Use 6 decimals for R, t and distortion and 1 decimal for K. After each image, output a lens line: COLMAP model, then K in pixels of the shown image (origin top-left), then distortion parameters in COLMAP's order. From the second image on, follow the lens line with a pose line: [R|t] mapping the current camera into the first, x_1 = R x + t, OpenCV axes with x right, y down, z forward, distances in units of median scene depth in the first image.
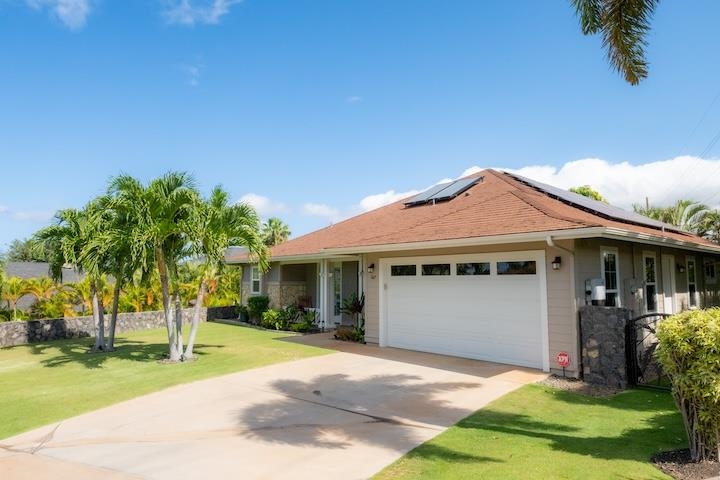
lens RADIAL K [[485.0, 0, 360.0], [0, 485.0, 240.0], [0, 0, 1]] dist [0.005276, 0.002645]
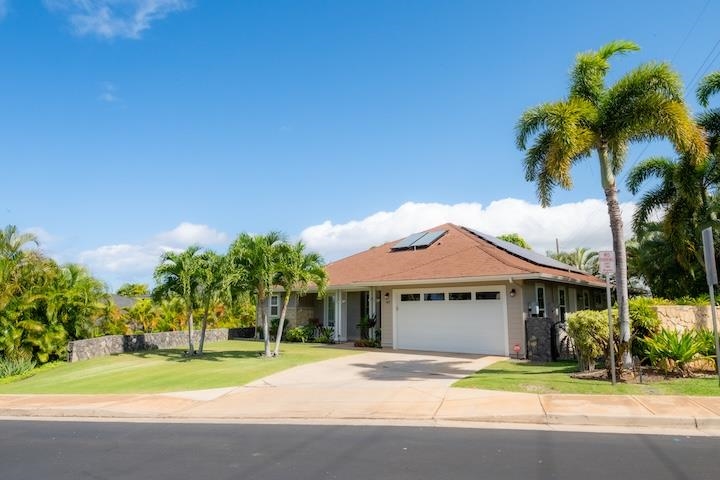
lens RADIAL K [[485.0, 0, 360.0], [0, 485.0, 240.0], [0, 0, 1]] dist [0.005276, 0.002645]
pose [[0.988680, 0.022583, 0.148328, -0.282699], [-0.013041, 0.997801, -0.064988, -0.014843], [-0.149469, 0.062318, 0.986801, -0.458884]]
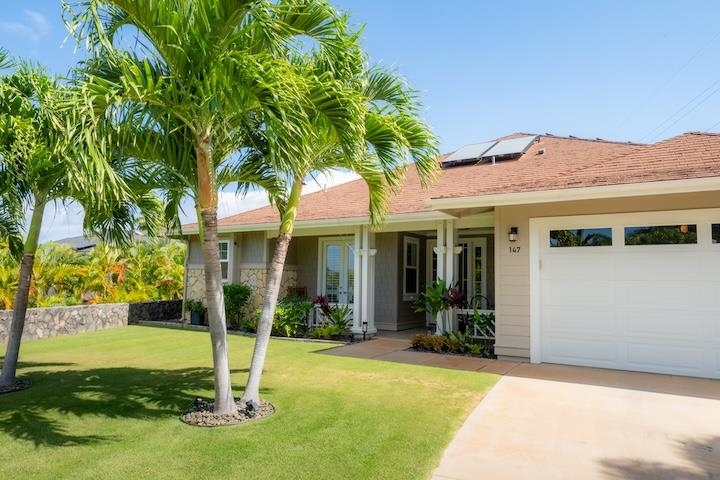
lens RADIAL K [[485.0, 0, 360.0], [0, 485.0, 240.0], [0, 0, 1]] dist [0.005276, 0.002645]
pose [[0.958531, 0.041376, 0.281970, -0.336927], [-0.040200, 0.999142, -0.009957, 0.080123], [-0.282140, -0.001791, 0.959372, 0.473871]]
